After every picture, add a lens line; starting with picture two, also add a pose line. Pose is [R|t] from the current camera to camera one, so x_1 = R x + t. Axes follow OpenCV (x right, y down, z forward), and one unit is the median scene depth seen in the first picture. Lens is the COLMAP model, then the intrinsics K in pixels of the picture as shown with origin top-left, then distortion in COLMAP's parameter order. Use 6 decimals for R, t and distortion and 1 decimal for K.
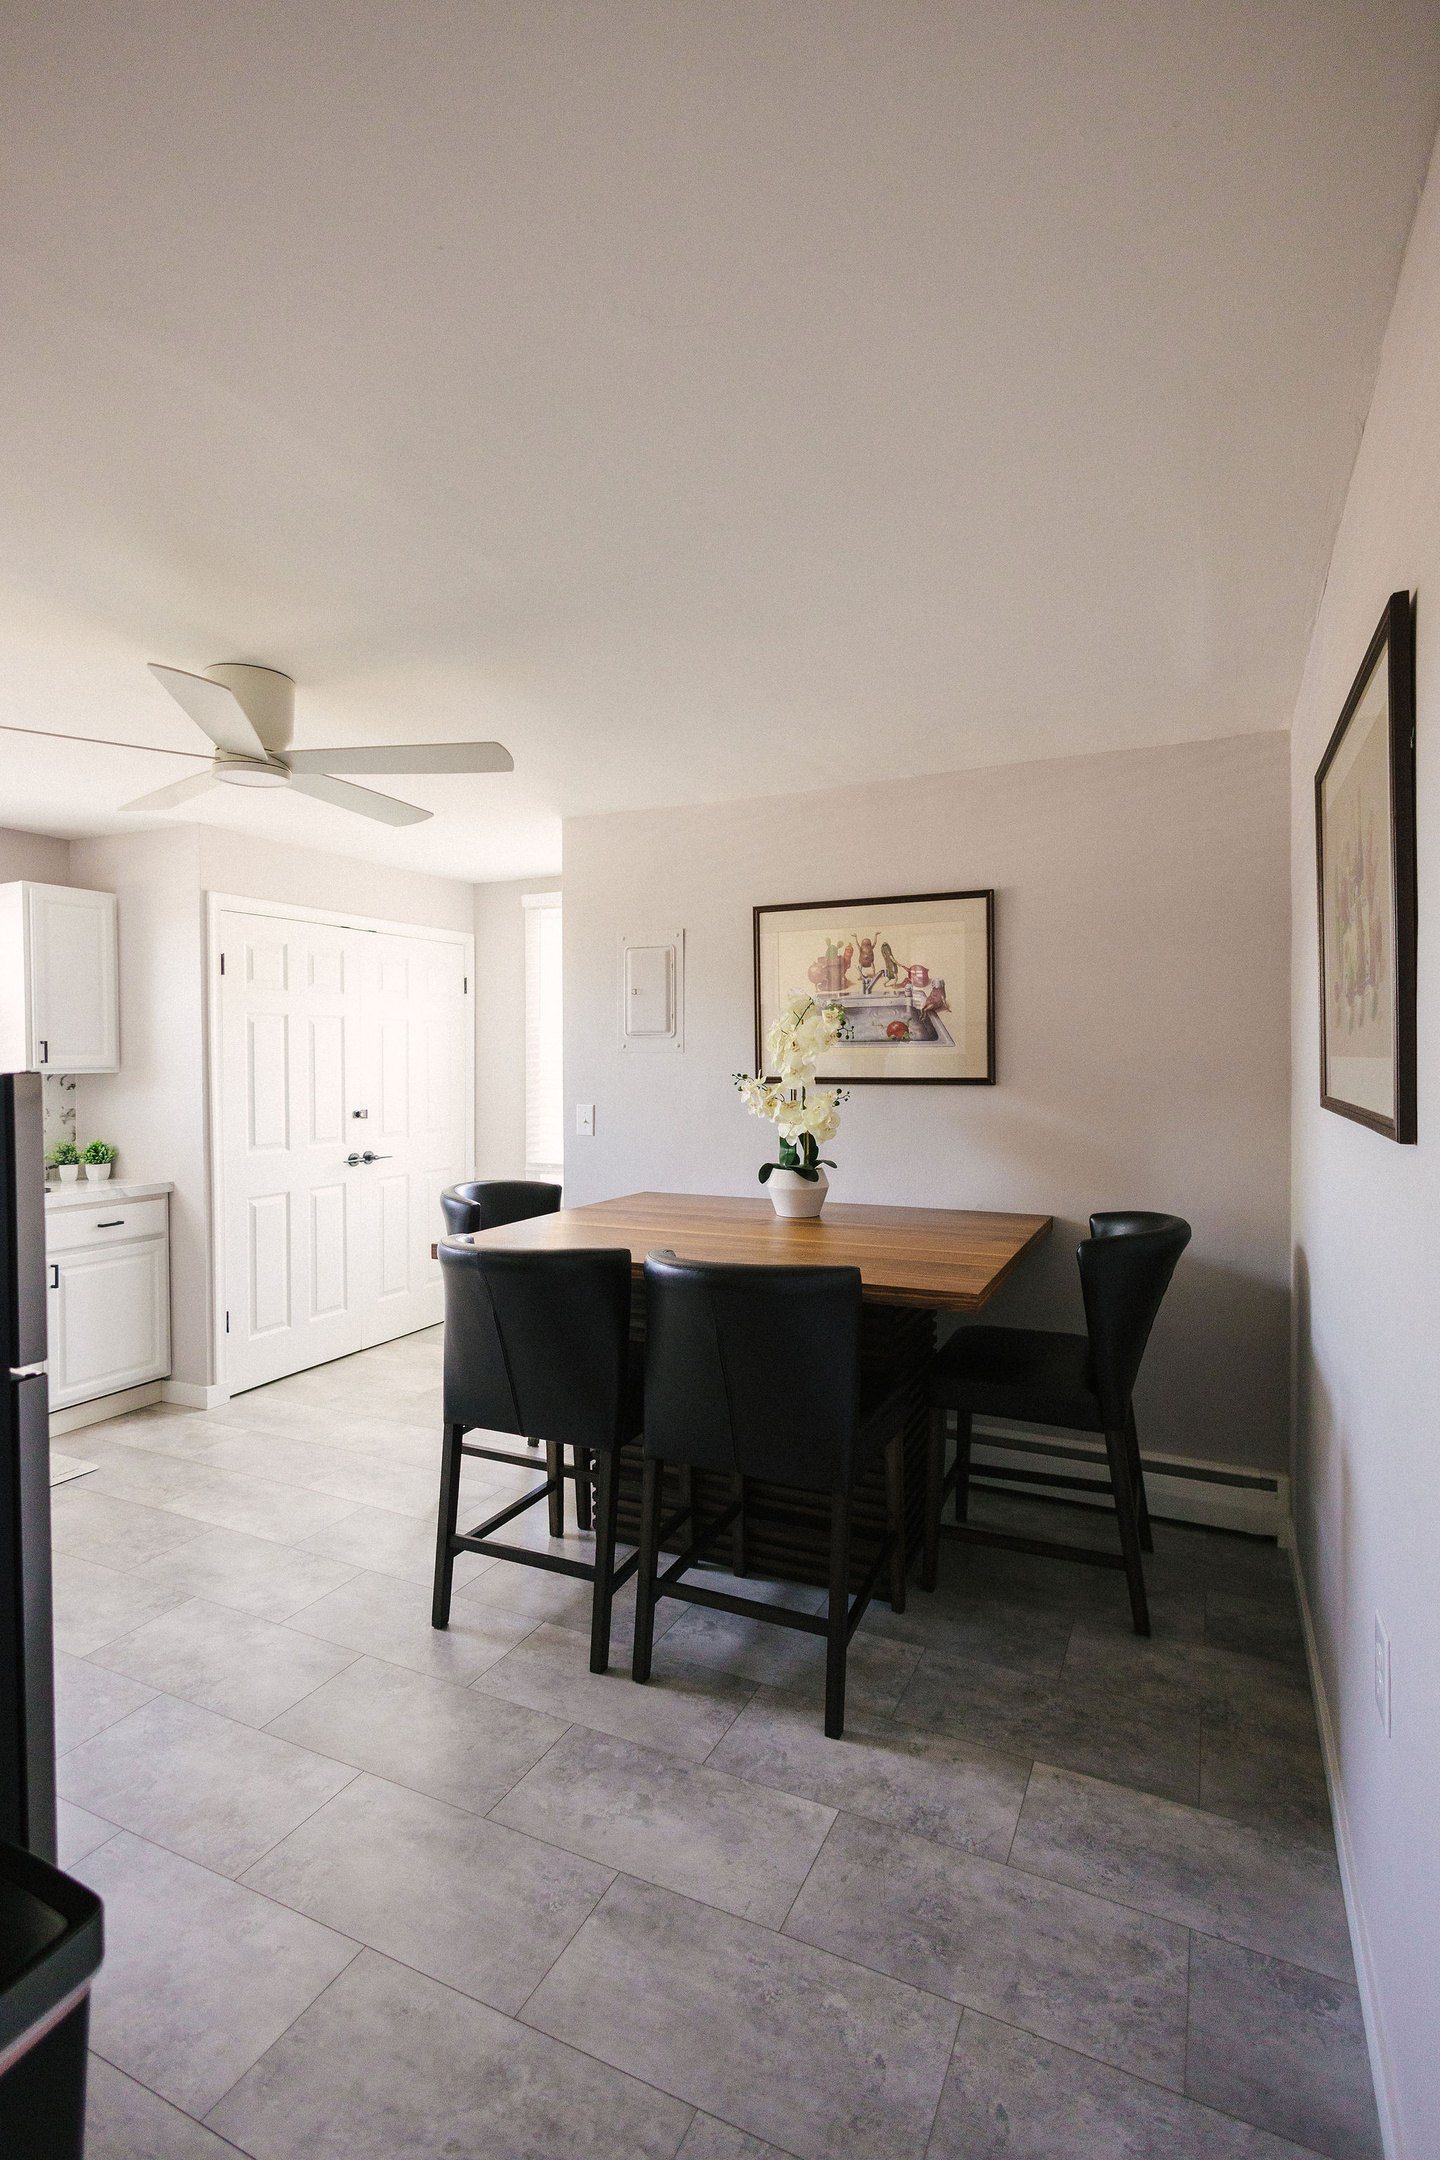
lens RADIAL K [[1019.9, 0, 730.8], [0, 1019.9, 1064.3], [0, 0, 1]] dist [0.004297, -0.000530]
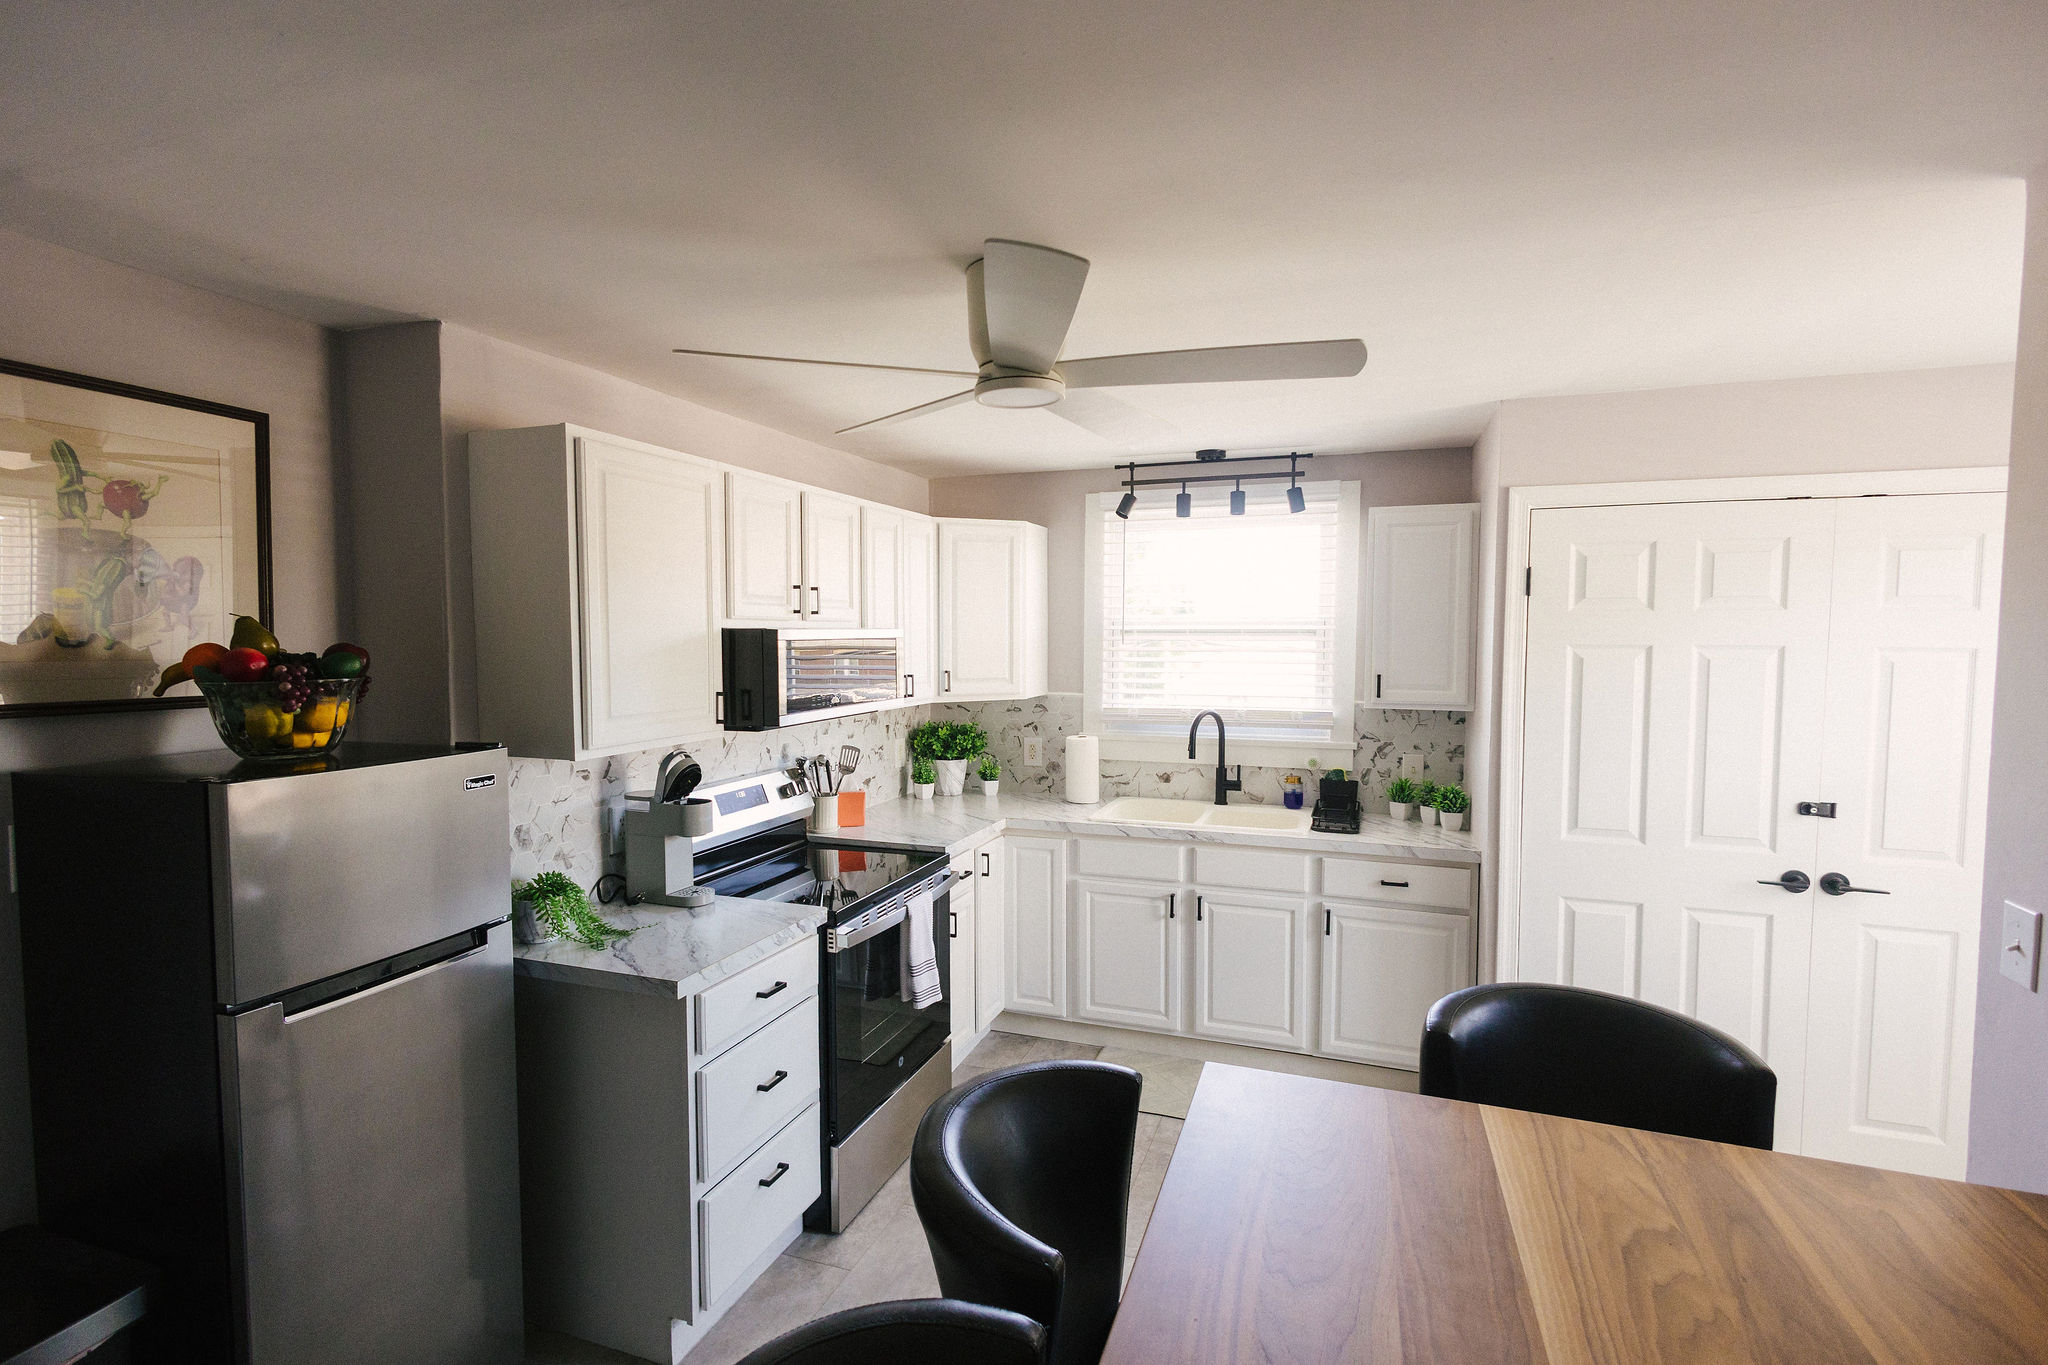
lens RADIAL K [[958.3, 0, 1009.6], [0, 958.3, 686.7], [0, 0, 1]] dist [0.014347, -0.004759]
pose [[0.086324, 0.062553, -0.994301, 0.265040], [-0.013411, 0.998009, 0.061622, -0.087725], [0.996177, 0.008015, 0.086991, 0.819393]]
